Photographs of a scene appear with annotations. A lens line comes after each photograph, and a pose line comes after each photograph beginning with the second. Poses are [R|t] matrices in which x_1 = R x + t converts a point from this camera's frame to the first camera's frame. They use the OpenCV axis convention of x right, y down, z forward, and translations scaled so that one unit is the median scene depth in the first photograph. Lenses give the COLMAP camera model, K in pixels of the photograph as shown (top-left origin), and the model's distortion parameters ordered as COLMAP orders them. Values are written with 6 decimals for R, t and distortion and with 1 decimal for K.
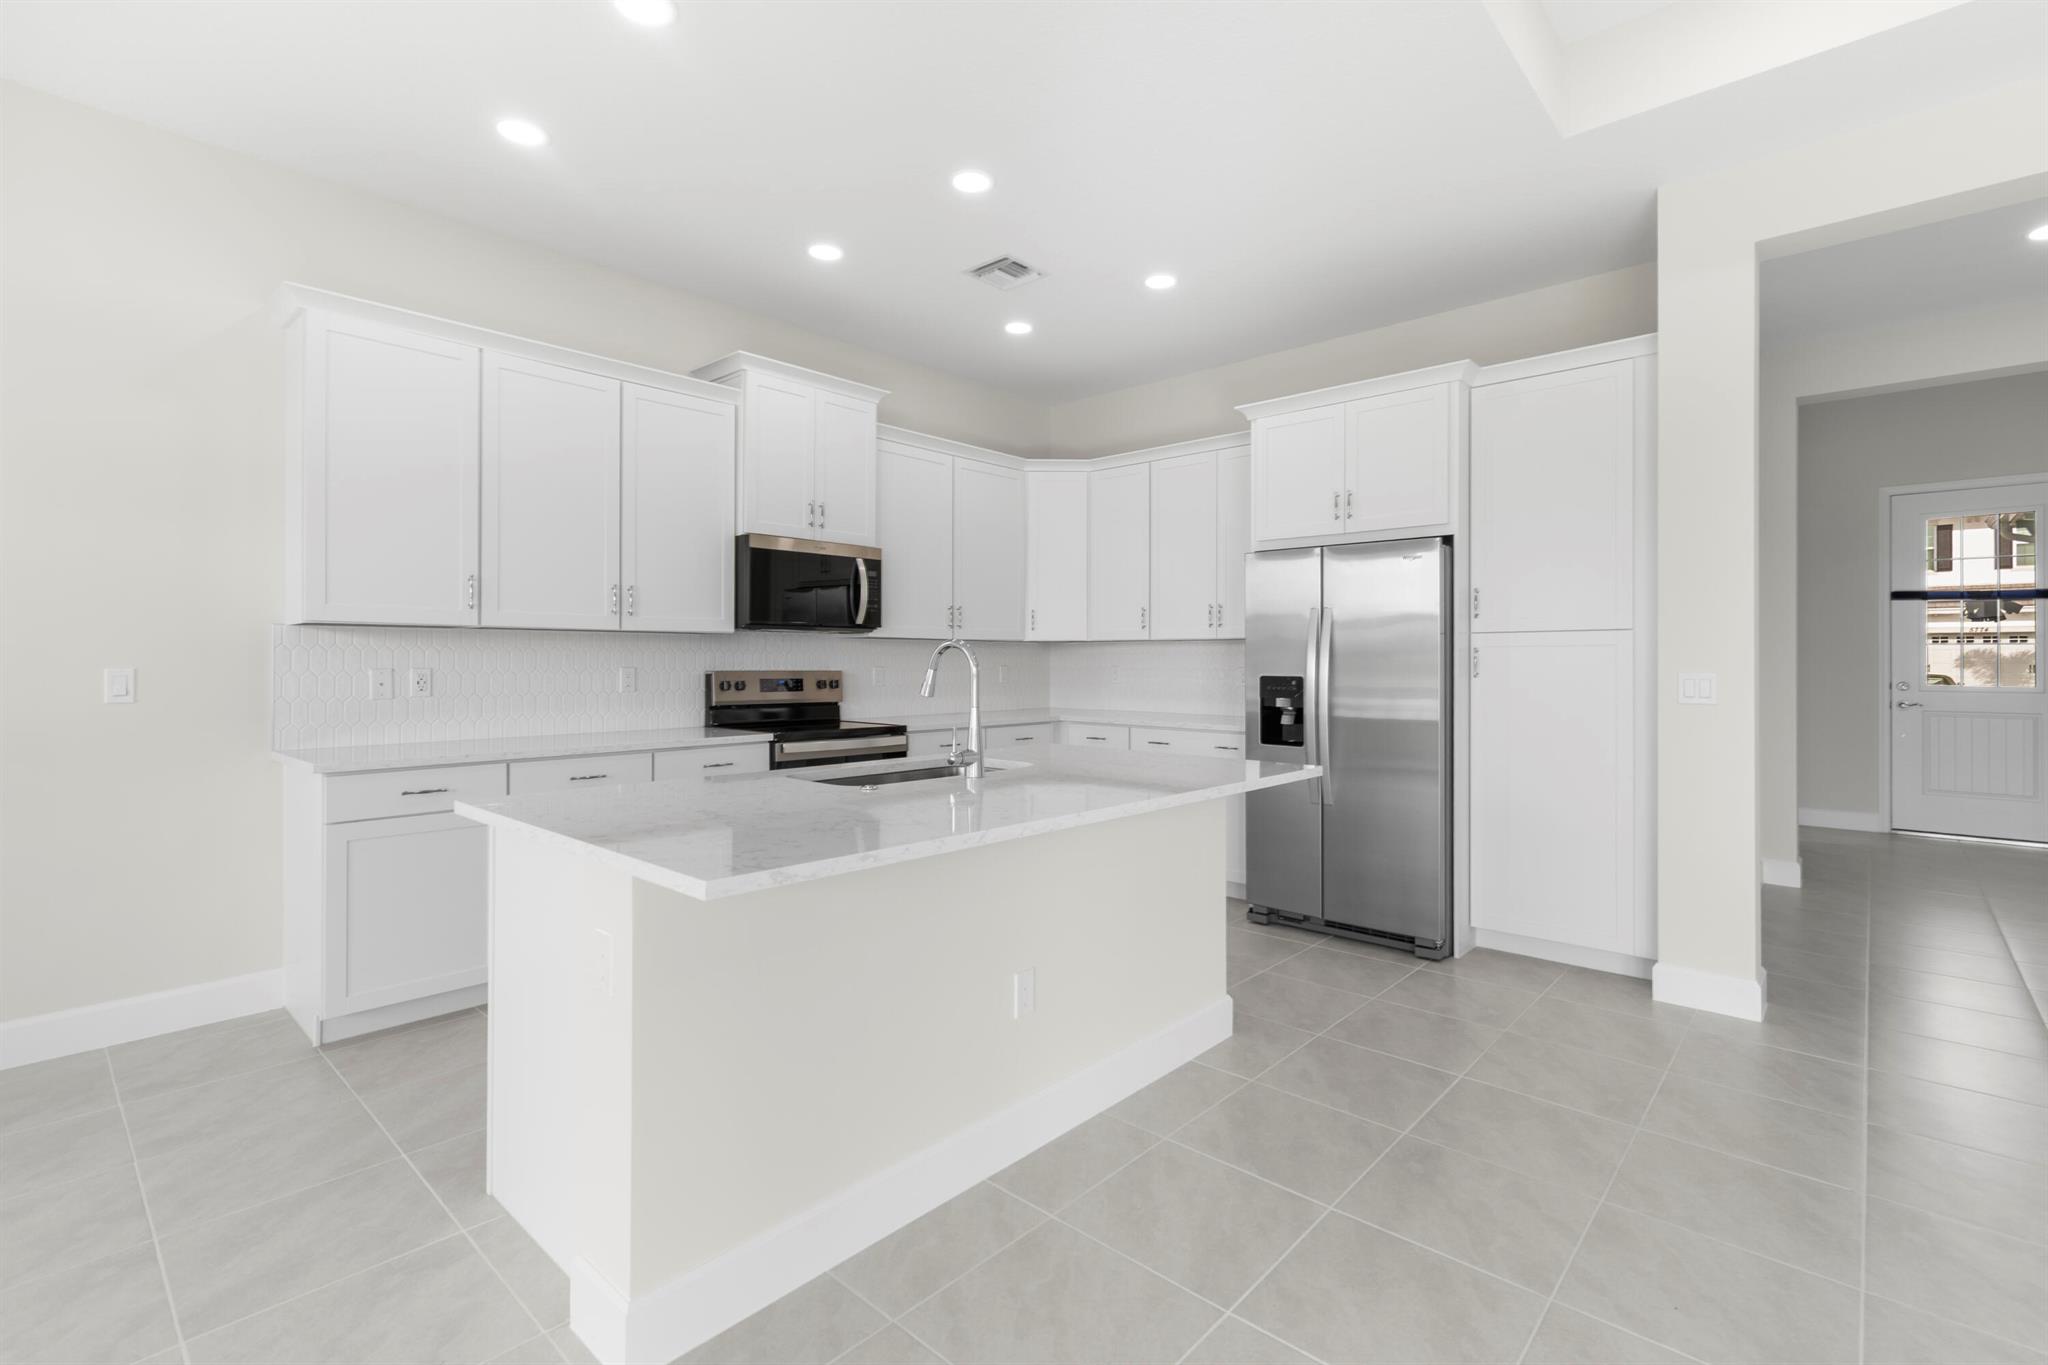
lens RADIAL K [[922.4, 0, 1027.0], [0, 922.4, 657.9], [0, 0, 1]] dist [-0.000133, -0.000073]
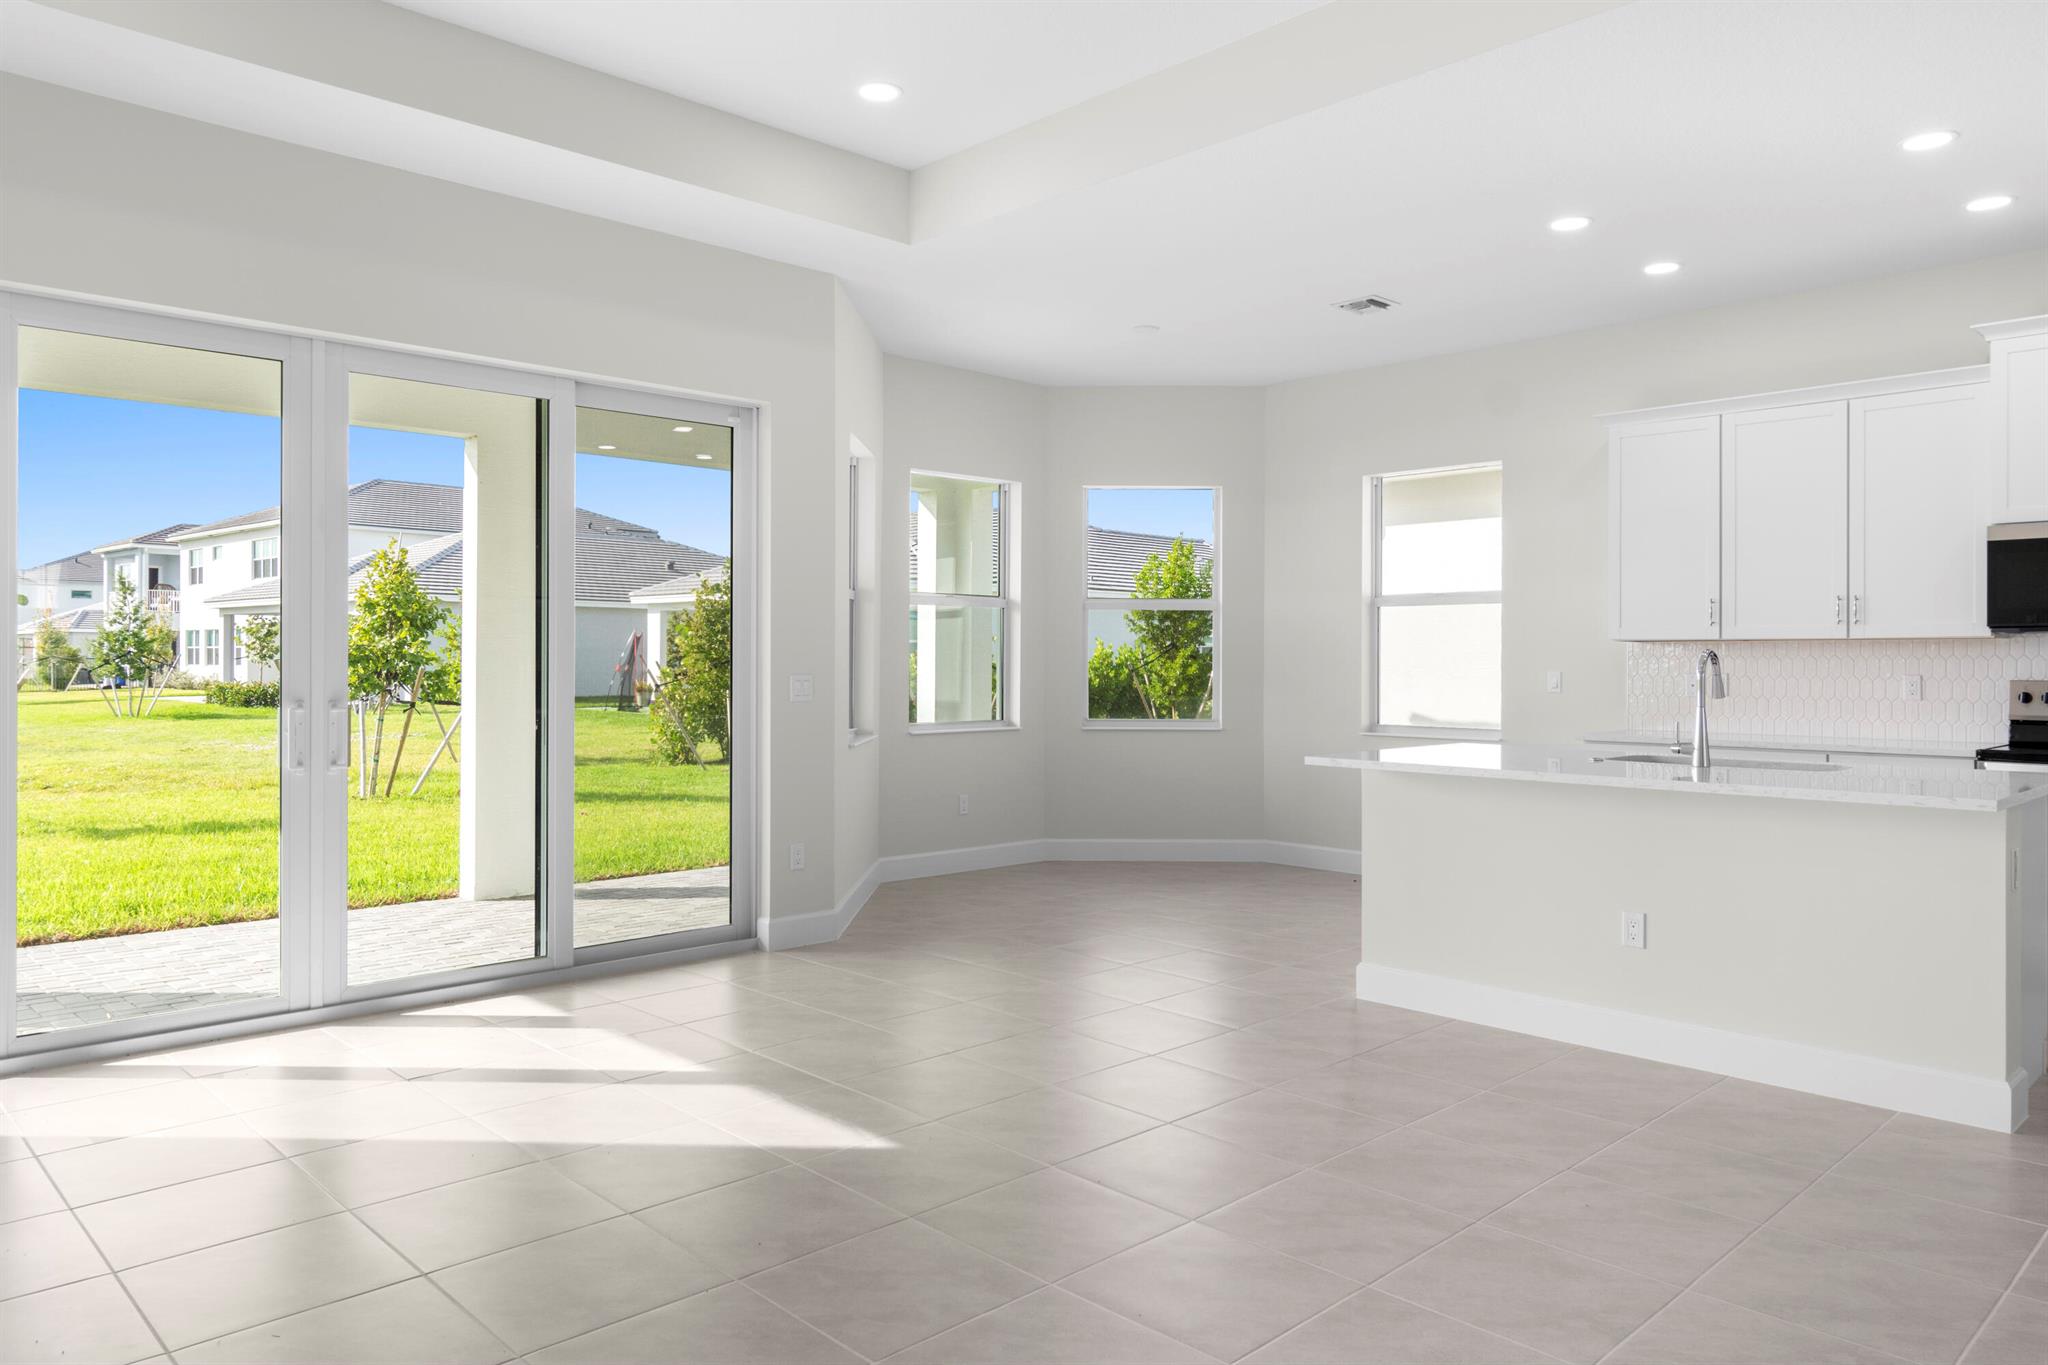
lens RADIAL K [[1341.7, 0, 1023.5], [0, 1341.7, 657.1], [0, 0, 1]] dist [-0.016756, 0.000711]
pose [[-0.069435, -0.004739, -0.997575, 0.992157], [0.002194, 0.999986, -0.004903, -0.003545], [0.997584, -0.002529, -0.069423, 0.151574]]
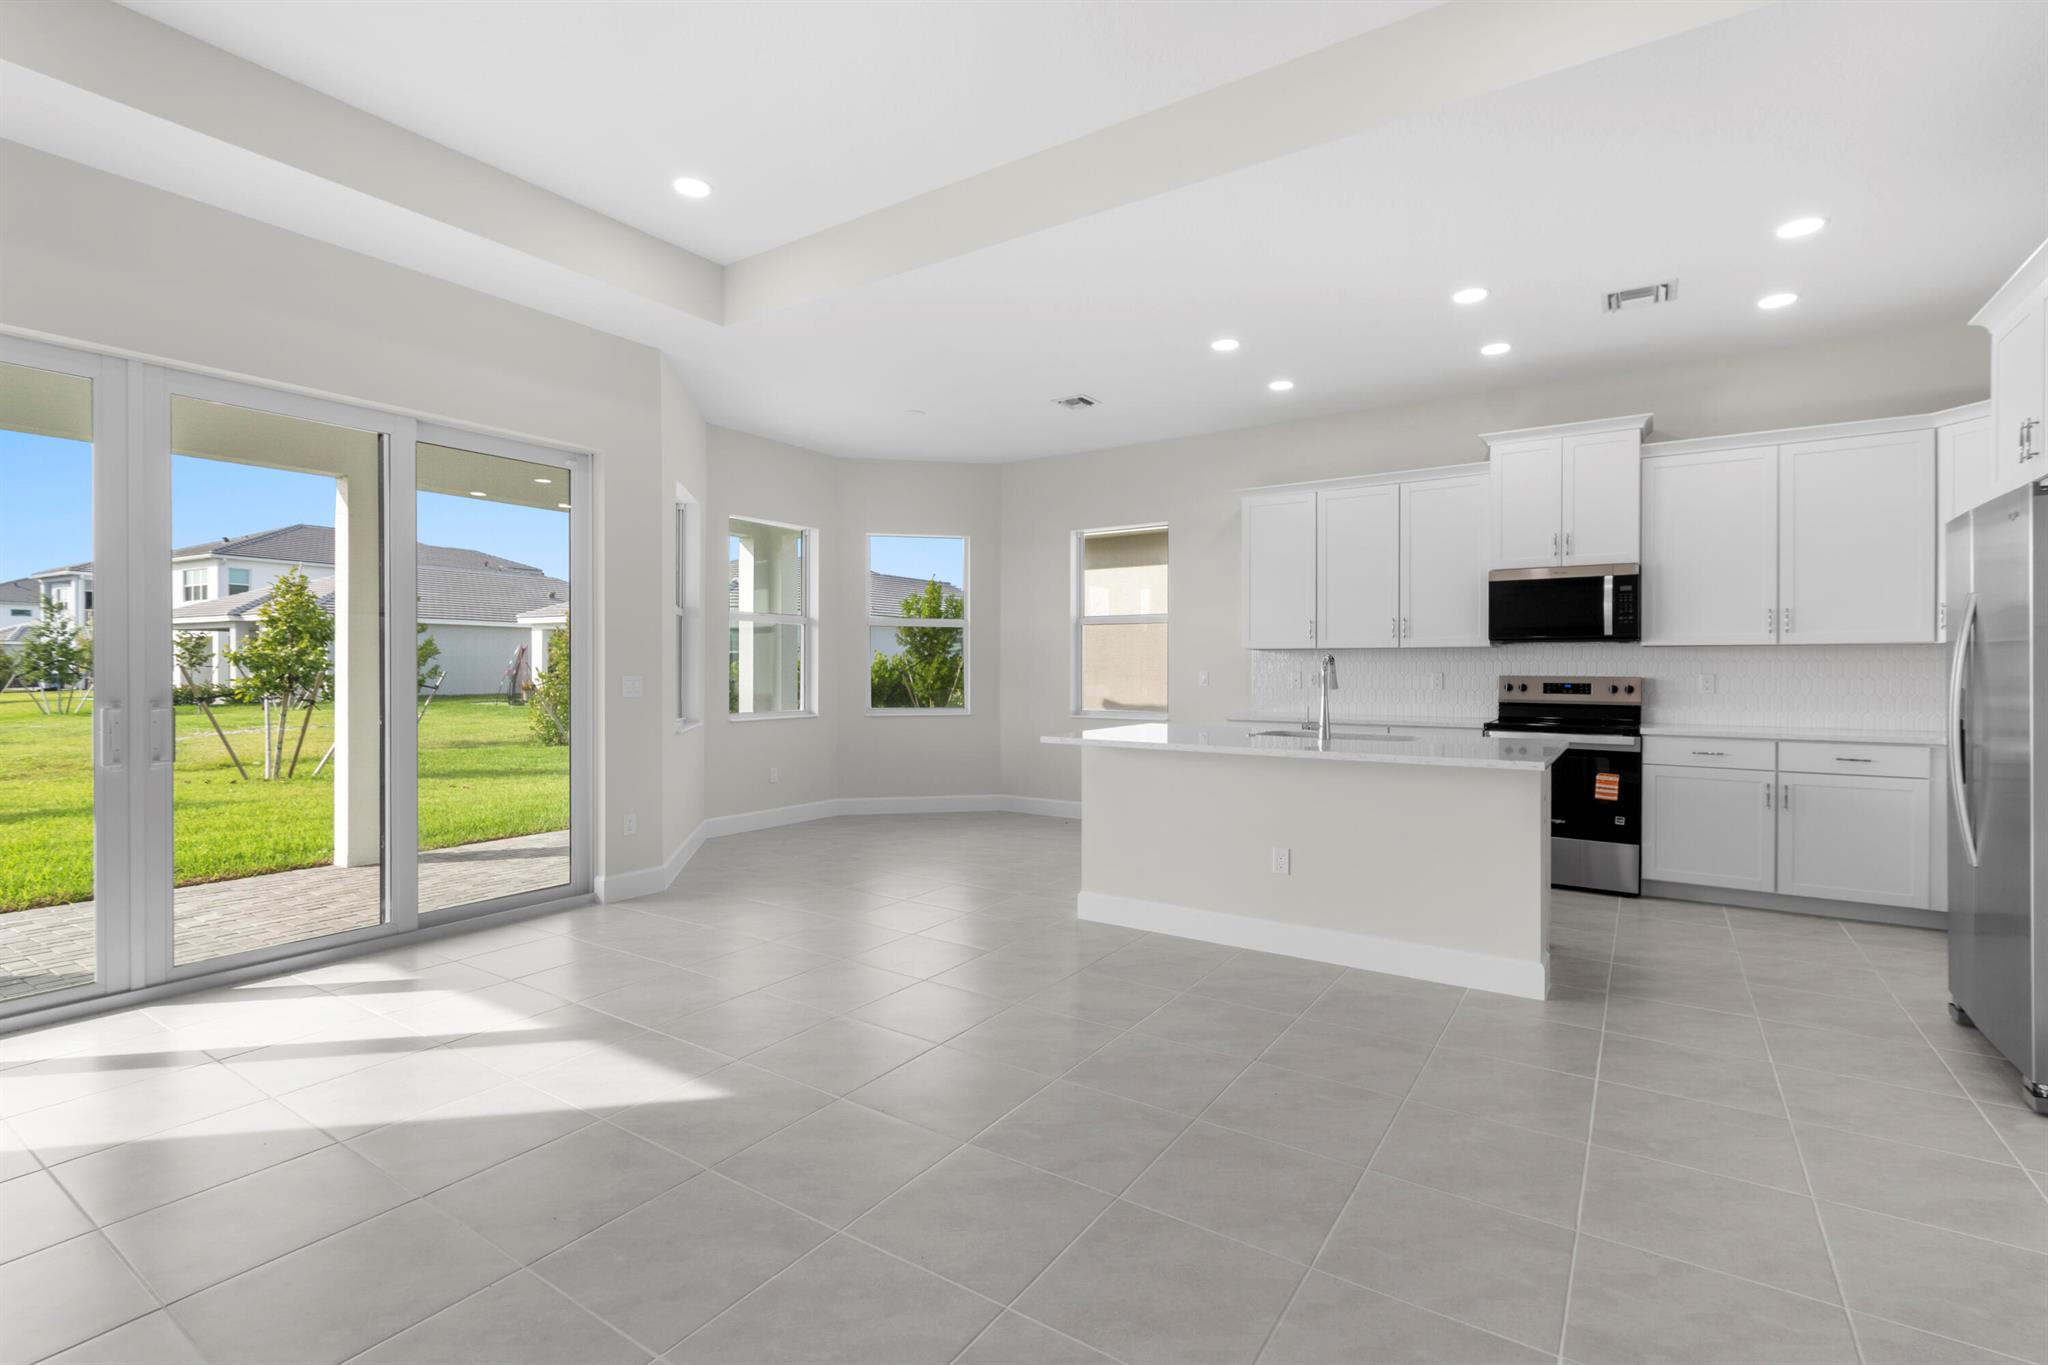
lens RADIAL K [[915.6, 0, 1027.5], [0, 915.6, 673.6], [0, 0, 1]] dist [0.001428, 0.000057]
pose [[0.148778, 0.005742, -0.988854, 0.846644], [0.004395, 0.999969, 0.006468, -0.000178], [0.988861, -0.005308, 0.148748, 0.147090]]
